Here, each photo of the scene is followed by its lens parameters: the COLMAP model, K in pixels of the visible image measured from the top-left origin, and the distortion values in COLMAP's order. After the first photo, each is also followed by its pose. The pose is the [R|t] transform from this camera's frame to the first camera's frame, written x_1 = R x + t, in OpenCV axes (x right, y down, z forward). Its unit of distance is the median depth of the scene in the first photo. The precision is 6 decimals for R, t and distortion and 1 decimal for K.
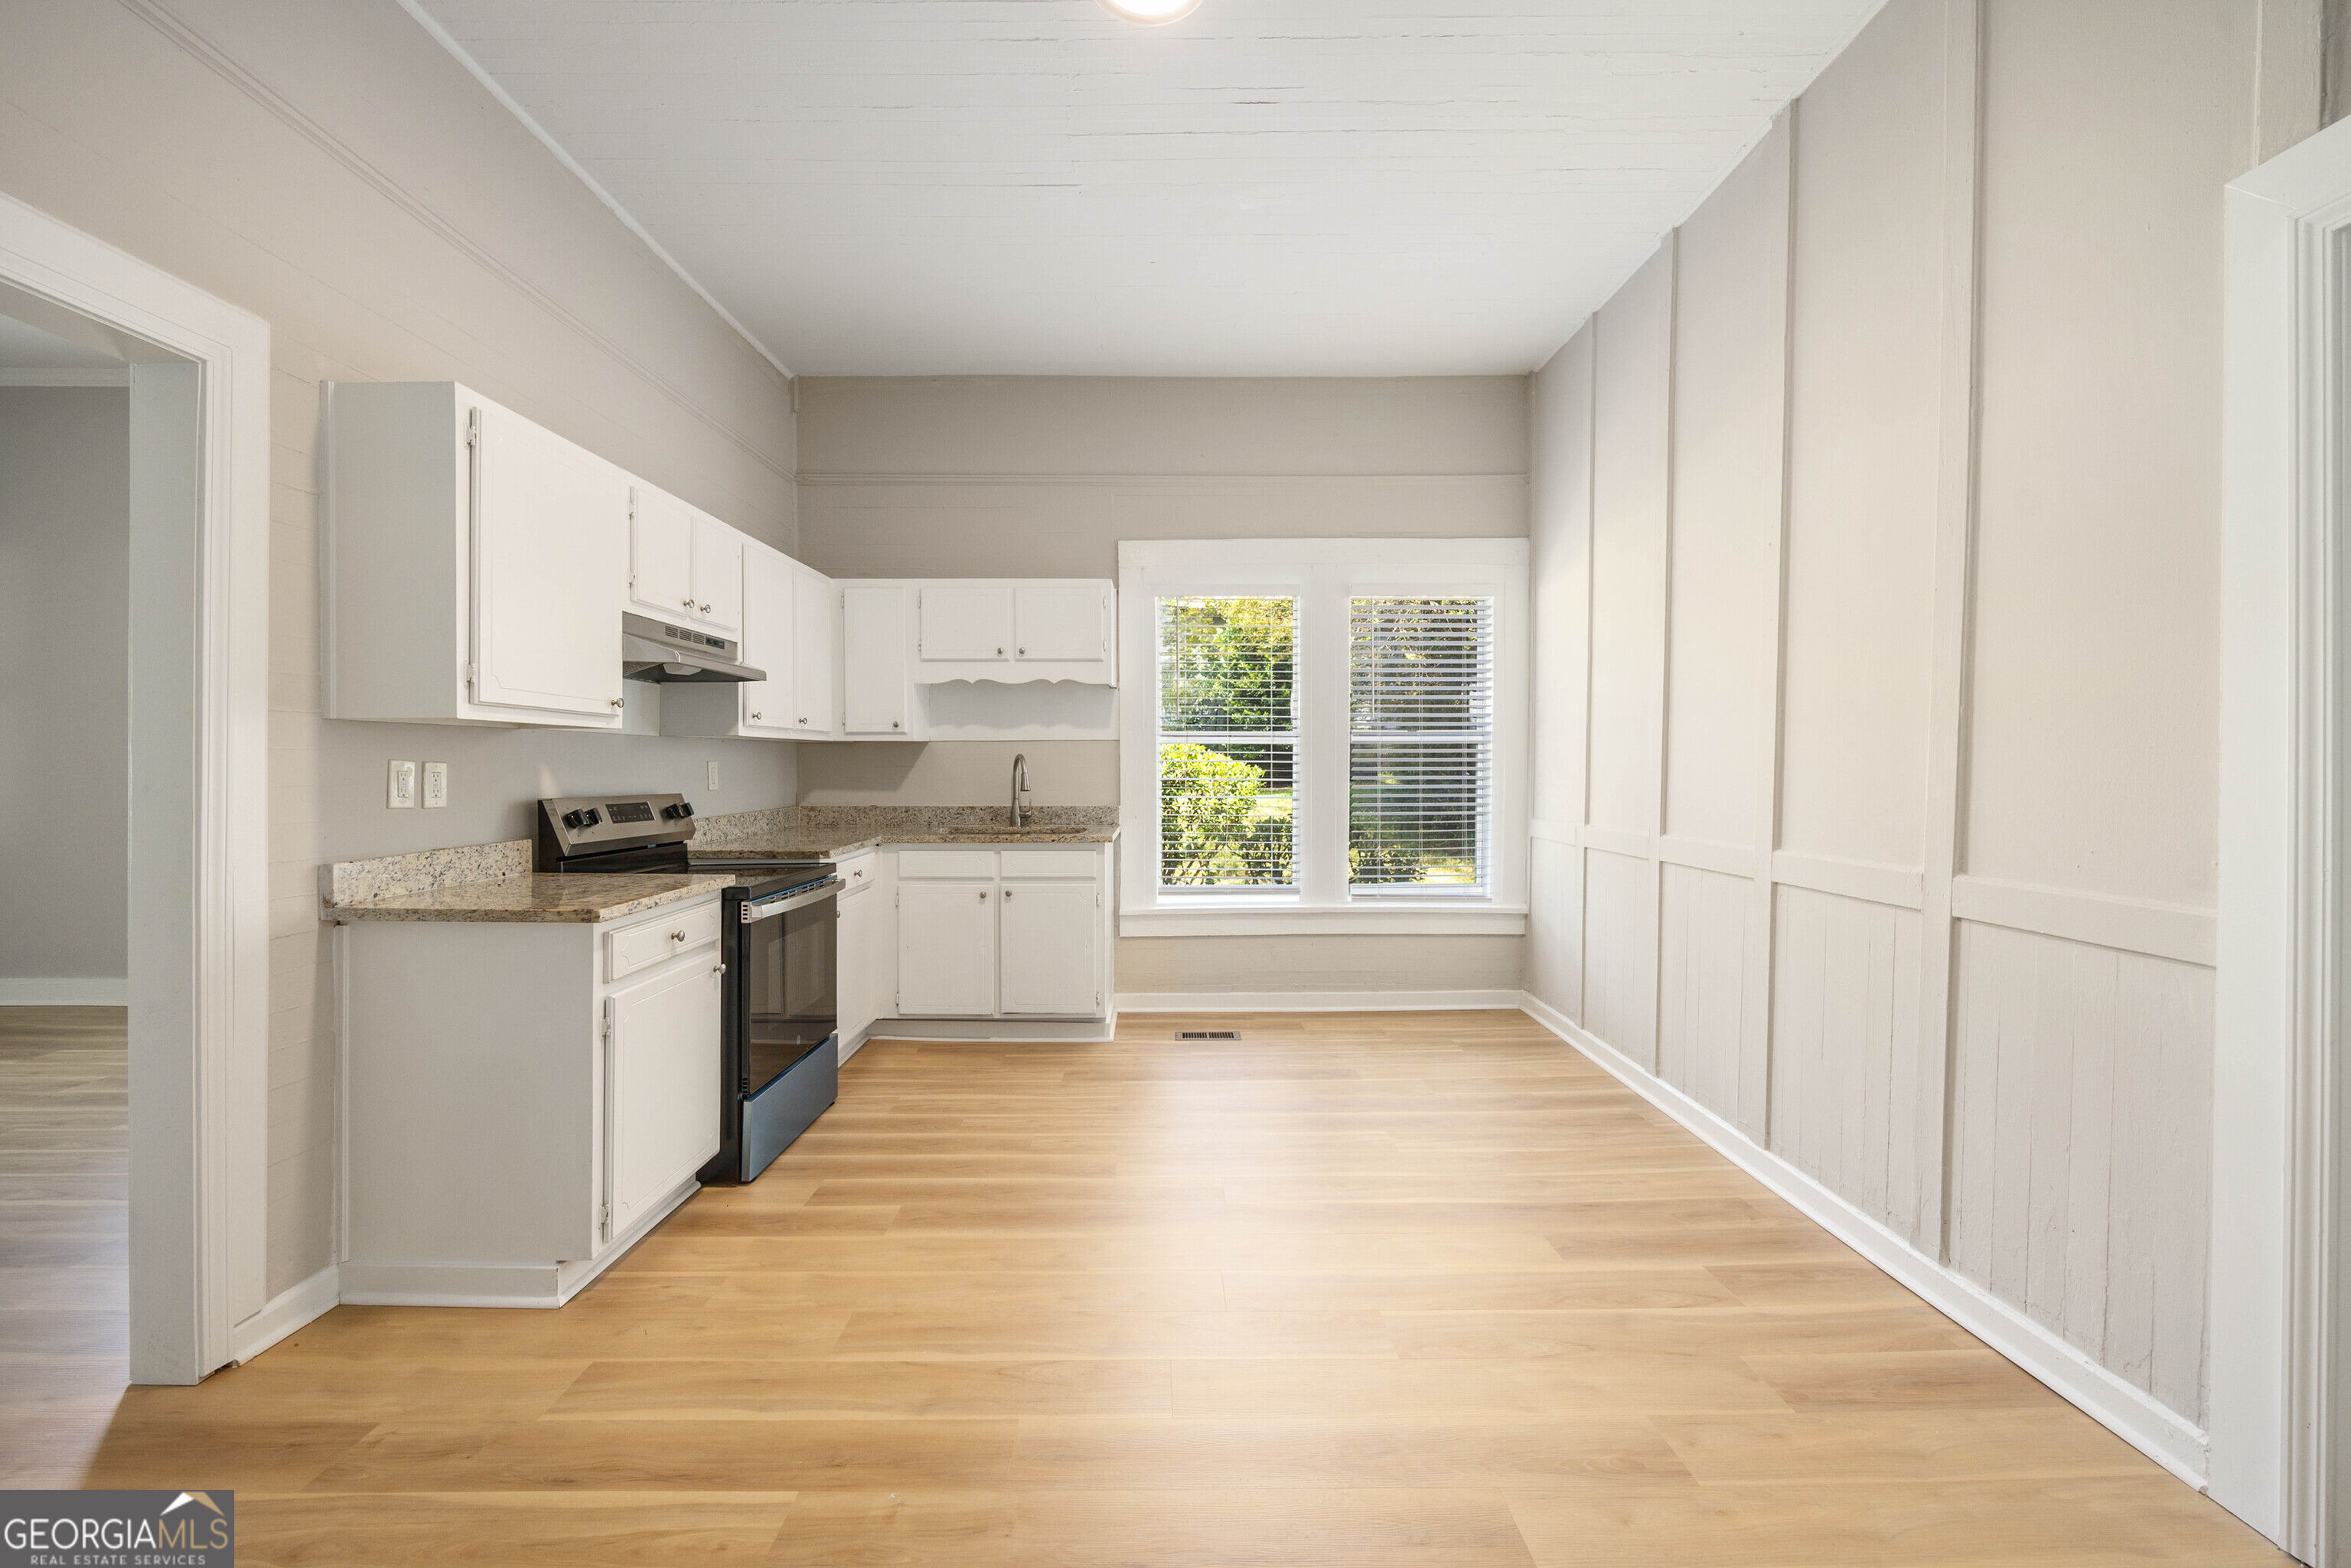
lens RADIAL K [[942.0, 0, 1163.2], [0, 942.0, 759.6], [0, 0, 1]] dist [-0.000008, 0.000164]
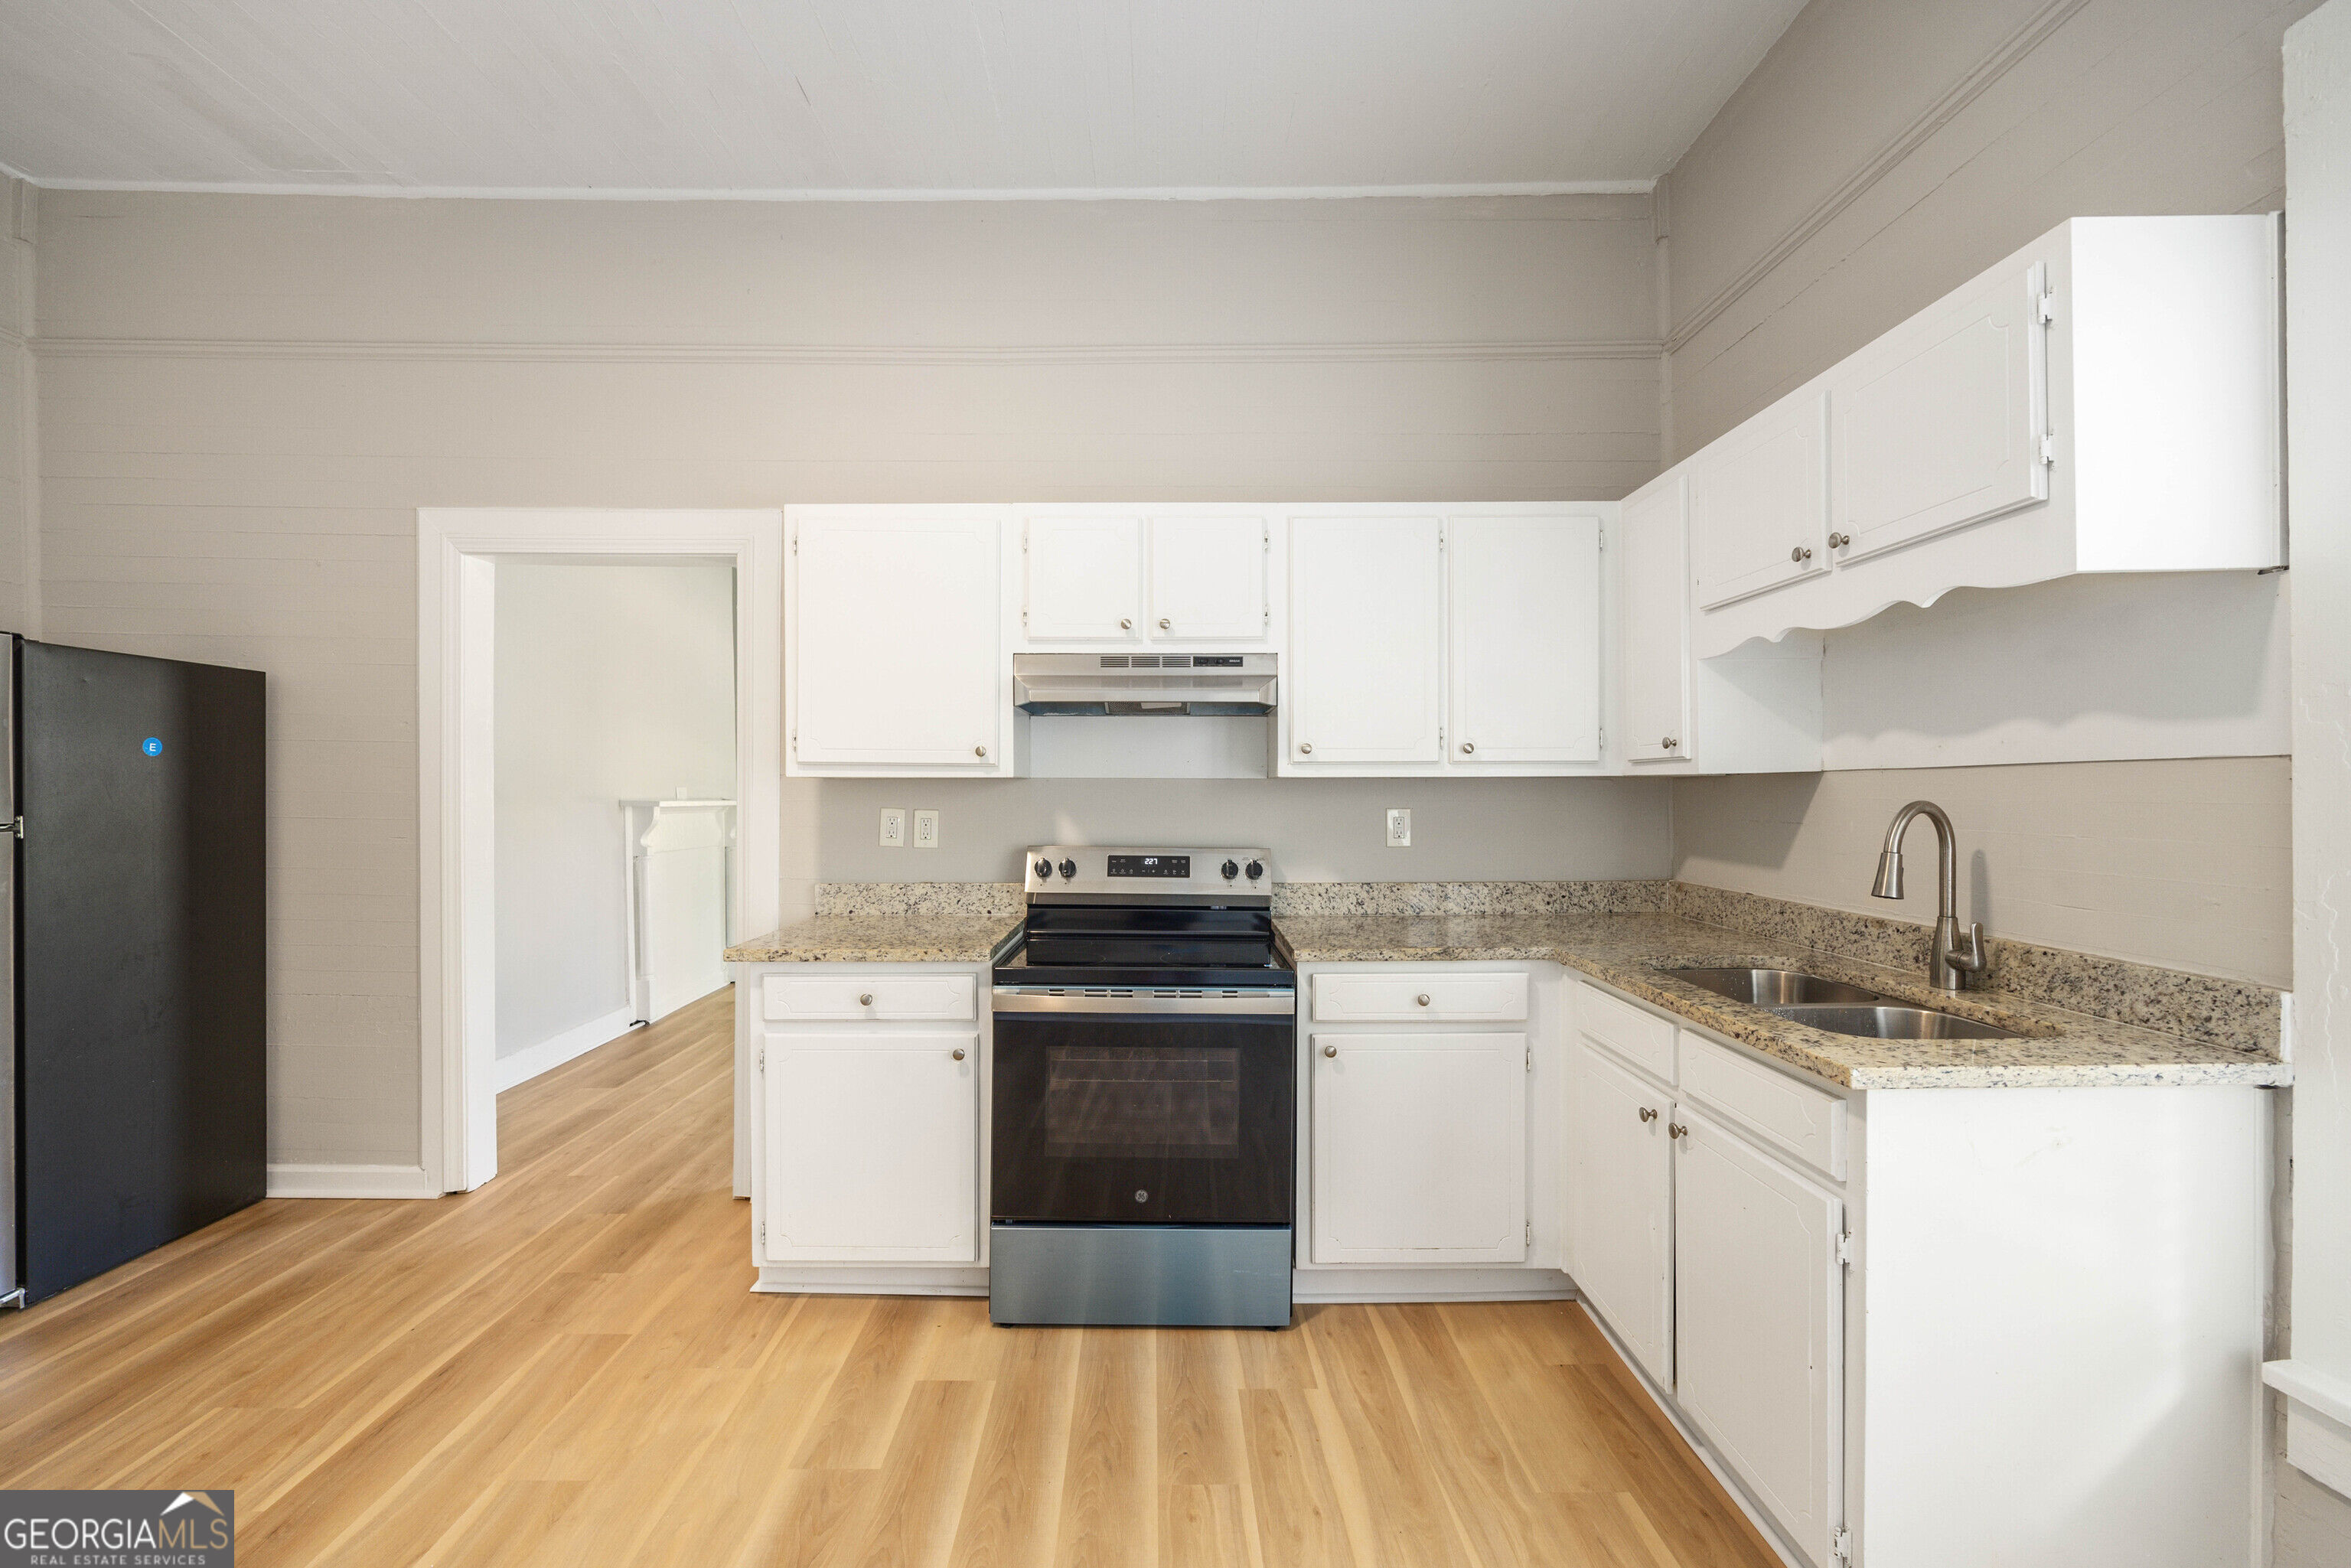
lens RADIAL K [[951.4, 0, 1169.7], [0, 951.4, 797.7], [0, 0, 1]] dist [-0.000184, -0.000015]
pose [[0.010463, 0.011198, -0.999883, 0.322394], [0.004369, 0.999927, 0.011245, -0.018302], [0.999936, -0.004486, 0.010414, 0.942314]]
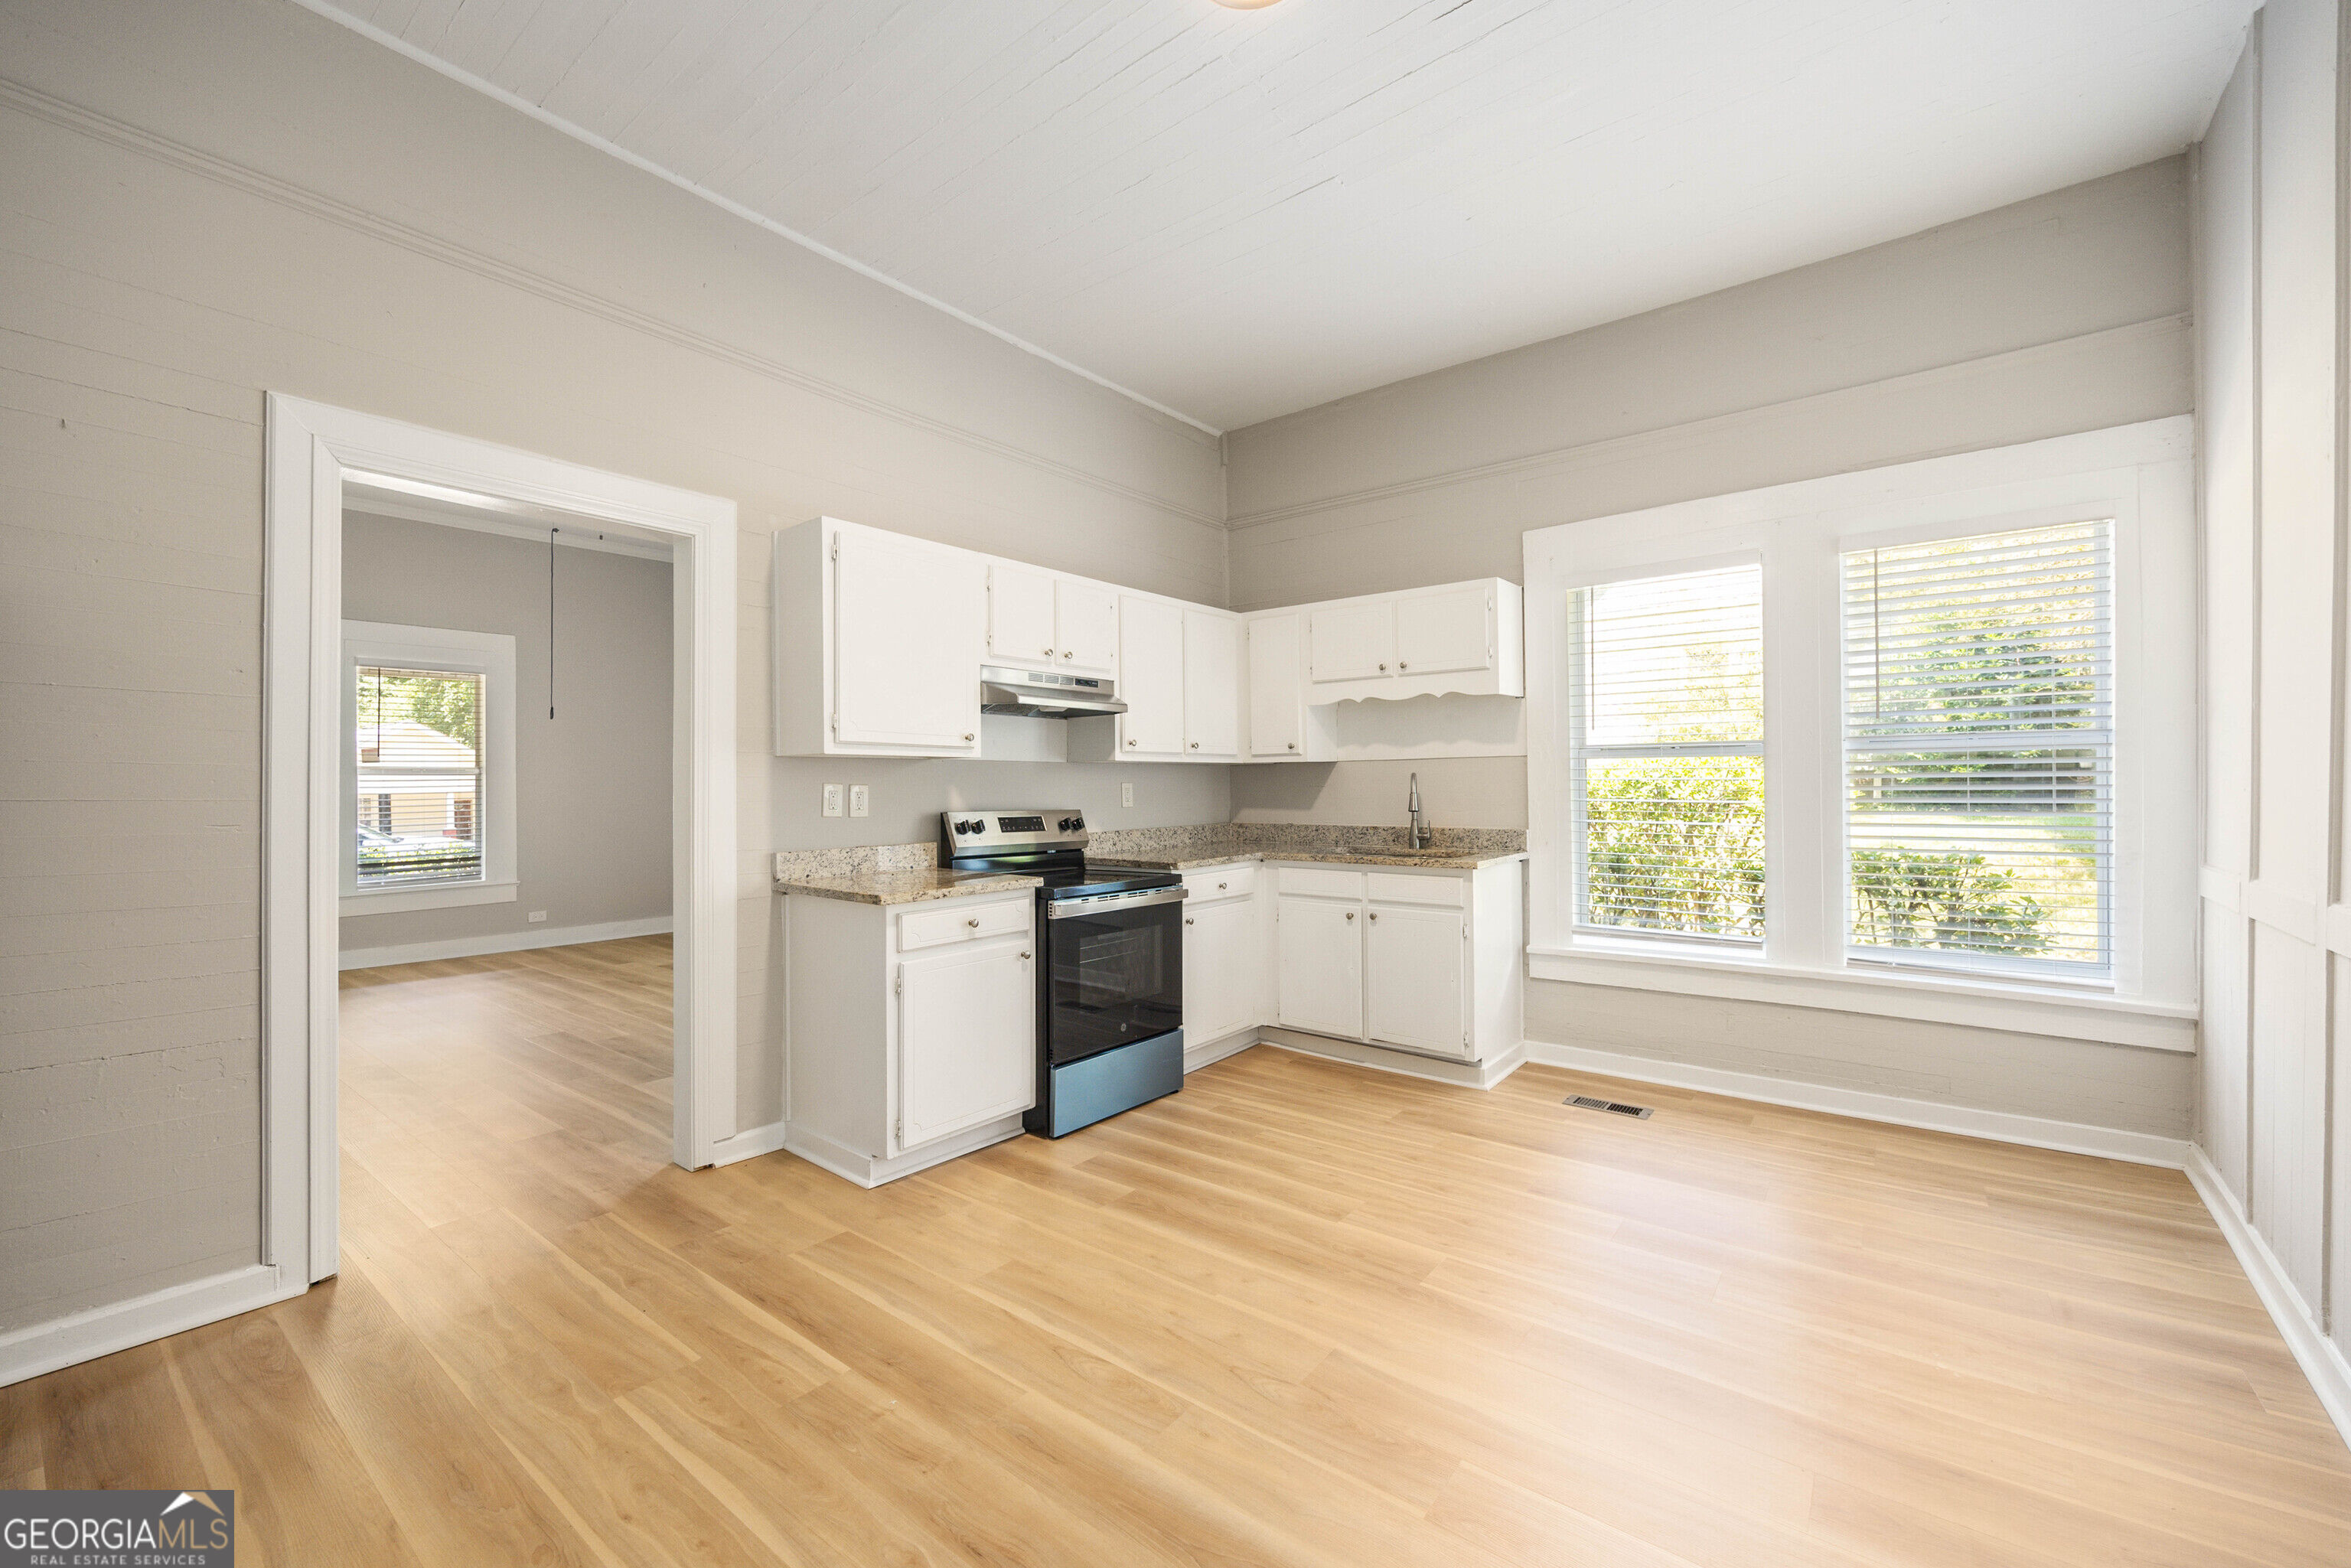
lens RADIAL K [[940.5, 0, 1171.3], [0, 940.5, 780.7], [0, 0, 1]] dist [0.000917, 0.000303]
pose [[0.785003, -0.007896, -0.619441, 0.337423], [0.008461, 0.999962, -0.002025, 0.002555], [0.619434, -0.003651, 0.785040, 0.134708]]
